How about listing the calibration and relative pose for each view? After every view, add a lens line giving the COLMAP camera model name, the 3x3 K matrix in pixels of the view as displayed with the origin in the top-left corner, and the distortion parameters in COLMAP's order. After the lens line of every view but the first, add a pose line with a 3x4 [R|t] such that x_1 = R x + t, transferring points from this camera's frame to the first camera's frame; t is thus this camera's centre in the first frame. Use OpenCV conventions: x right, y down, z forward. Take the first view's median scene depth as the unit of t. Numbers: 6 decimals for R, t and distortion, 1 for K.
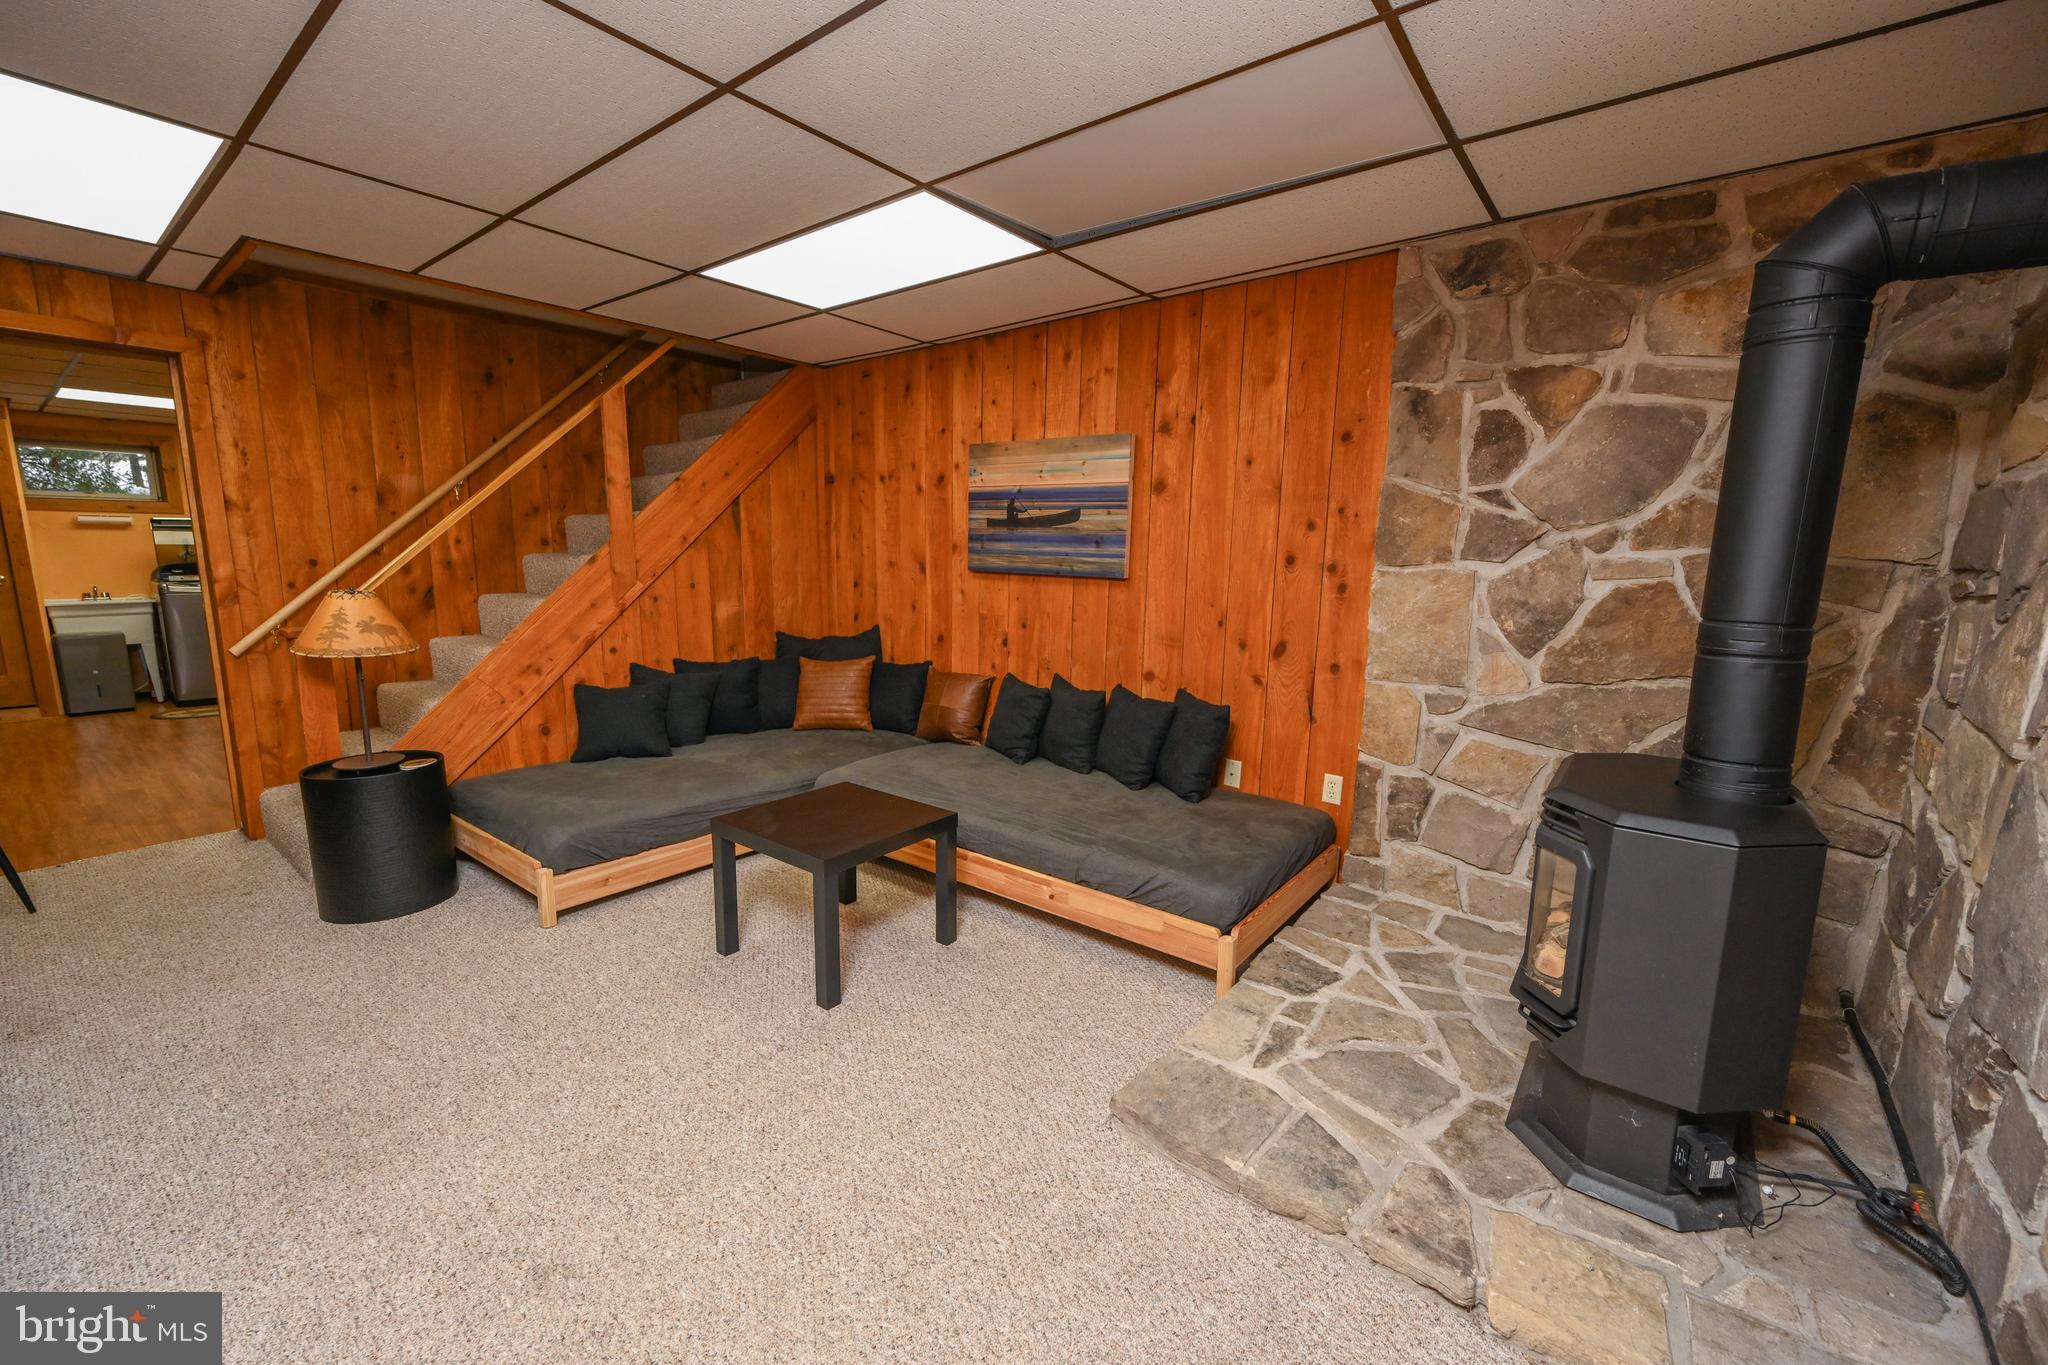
lens RADIAL K [[817.4, 0, 1024.0], [0, 817.4, 682.5], [0, 0, 1]] dist [-0.001078, -0.000317]
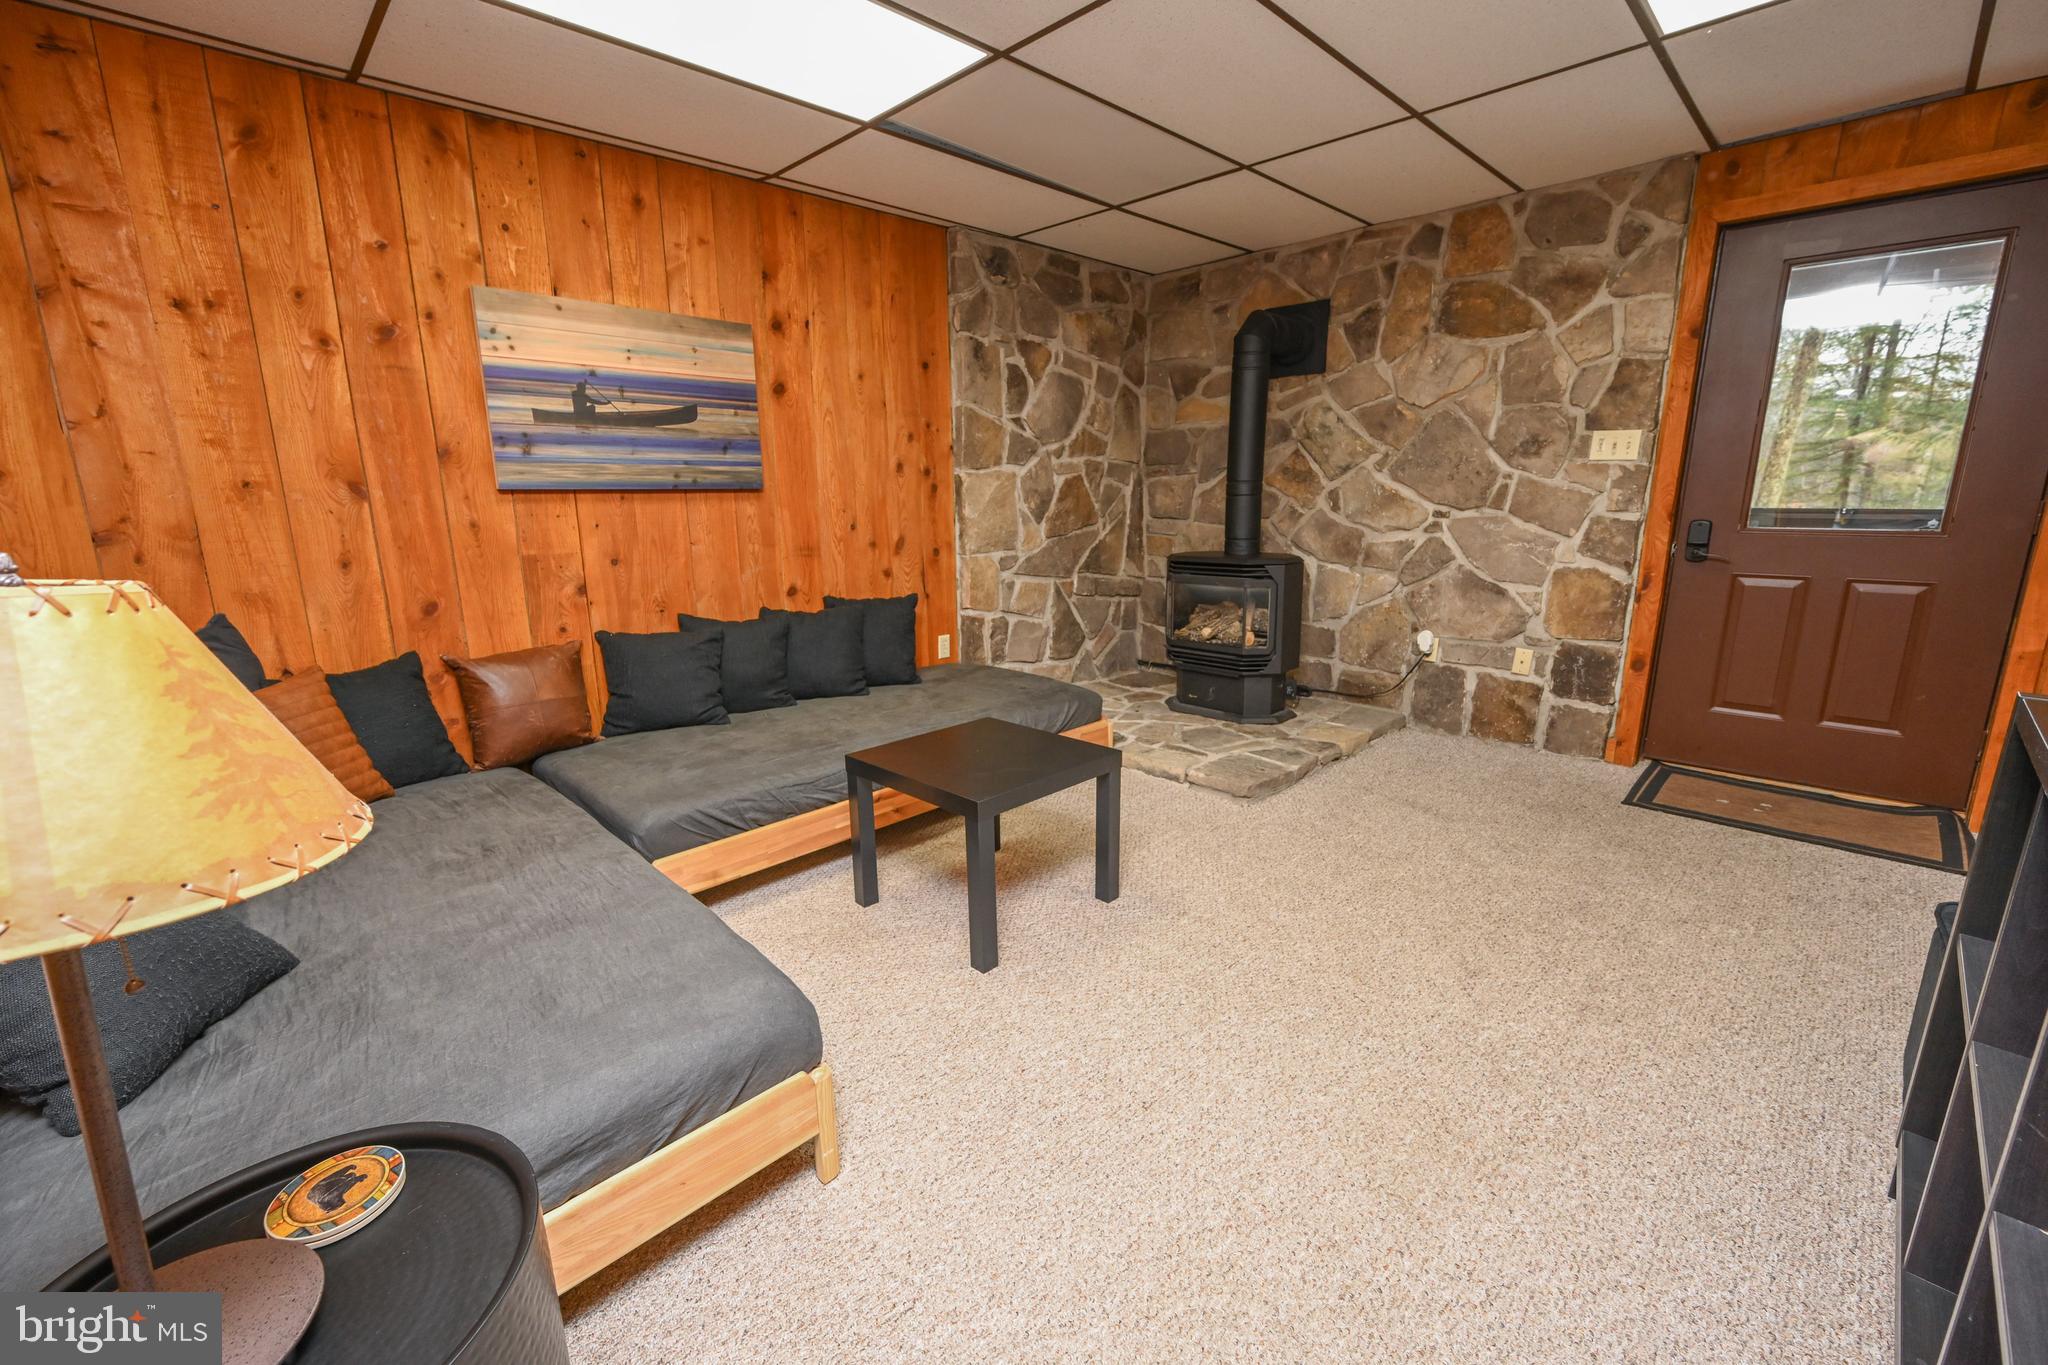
lens RADIAL K [[840.8, 0, 1027.2], [0, 840.8, 674.7], [0, 0, 1]] dist [-0.000040, 0.000234]
pose [[0.123969, -0.232002, 0.964783, -0.766417], [0.177486, 0.961788, 0.208476, -0.068722], [-0.976284, 0.145391, 0.160409, 0.571216]]
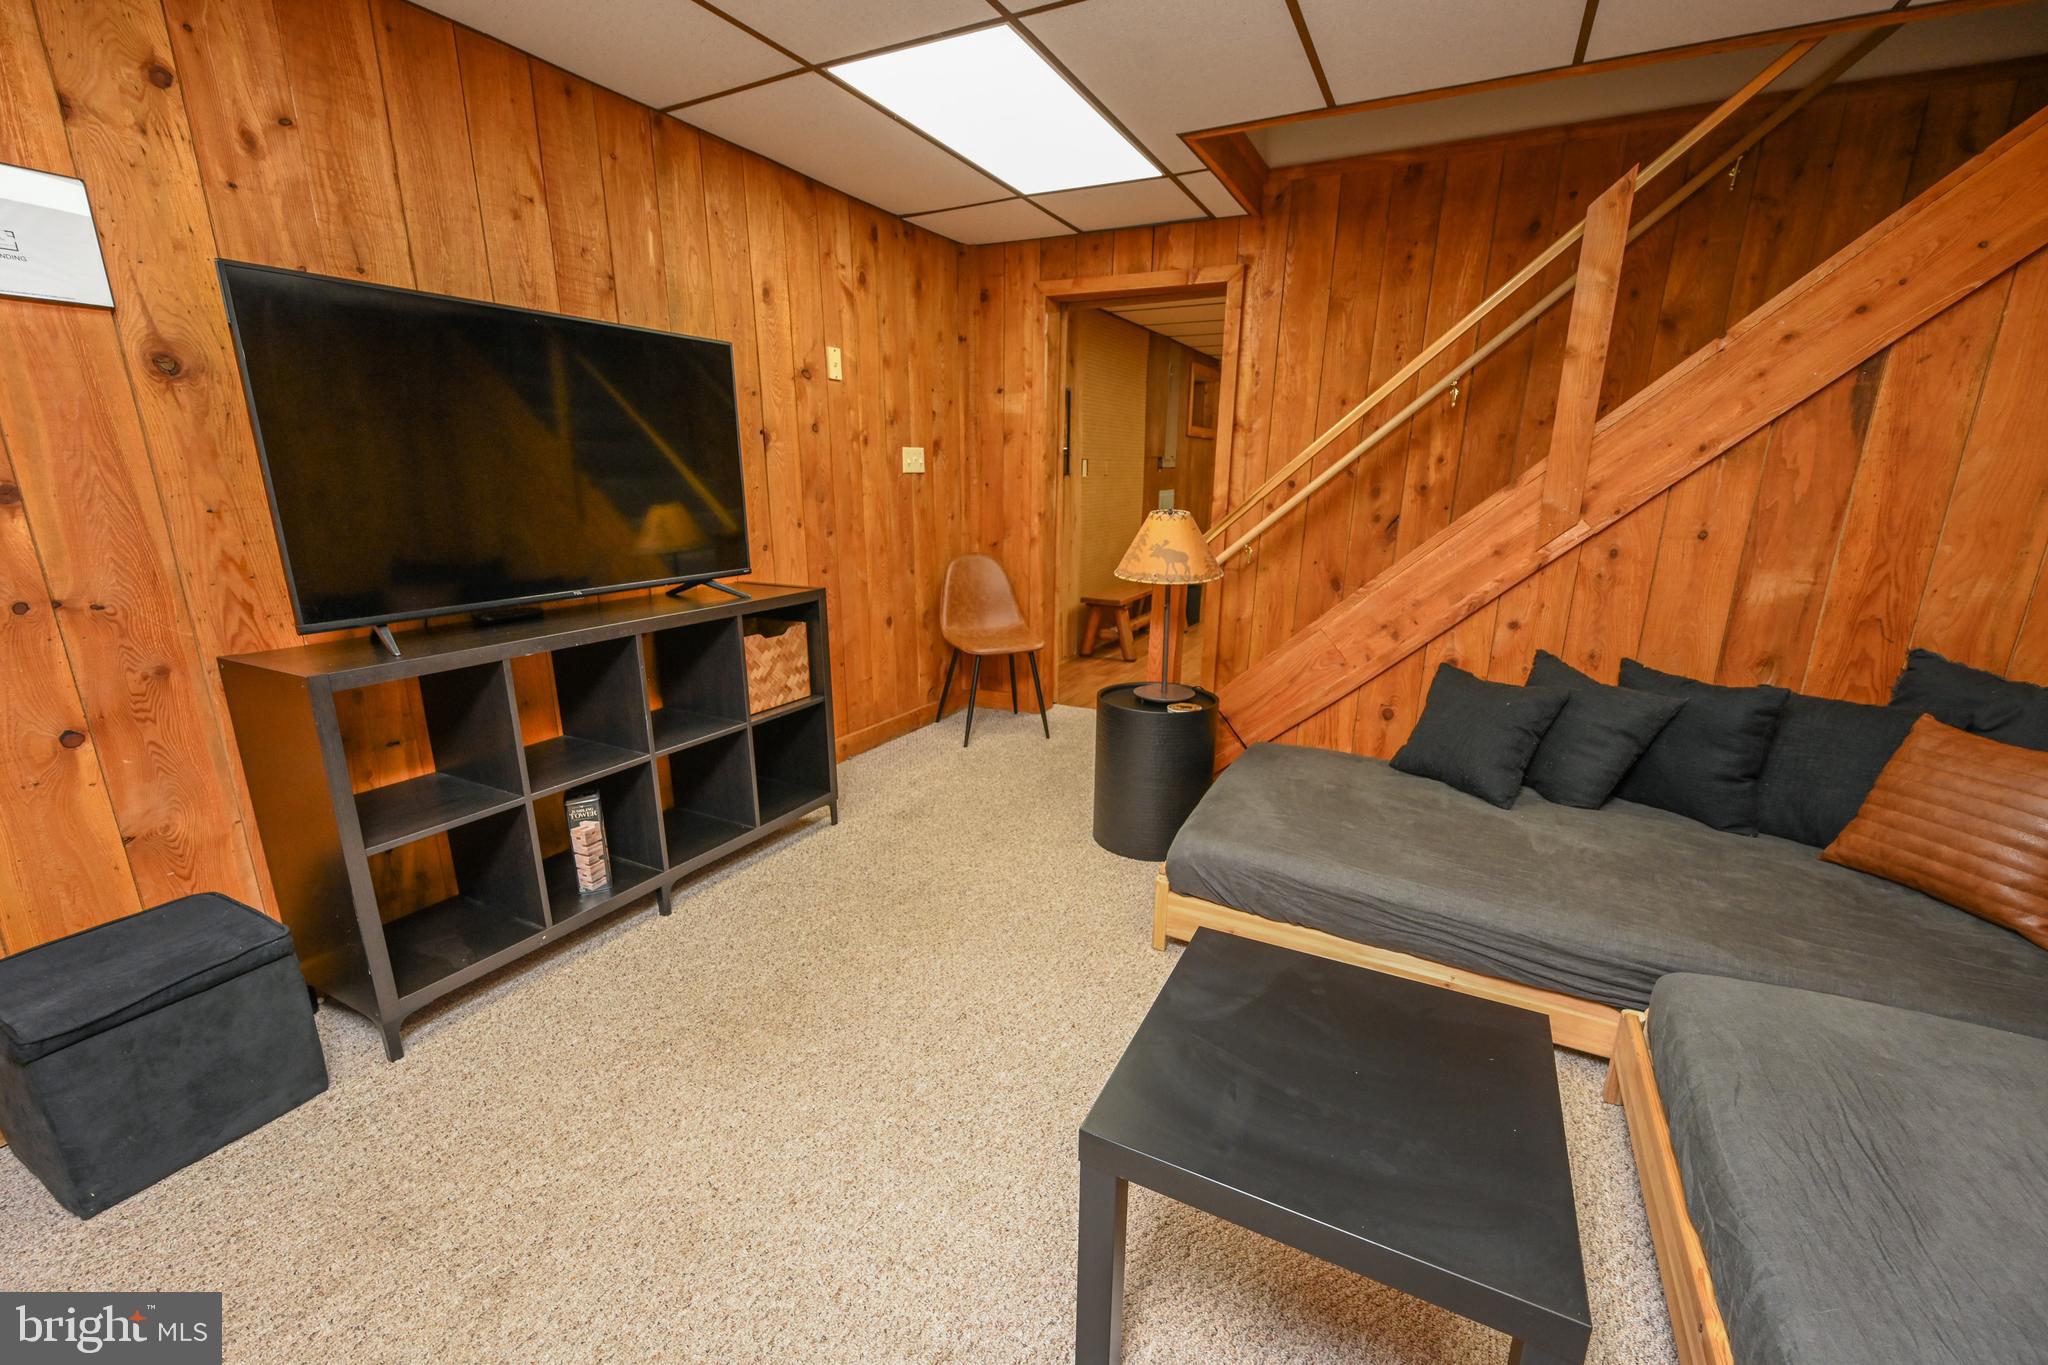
lens RADIAL K [[843.8, 0, 1025.1], [0, 843.8, 689.2], [0, 0, 1]] dist [0.000302, -0.000555]
pose [[0.177161, 0.240625, -0.954313, 0.089213], [-0.165372, 0.963143, 0.212151, -0.072496], [0.970189, 0.120231, 0.210424, 0.511721]]
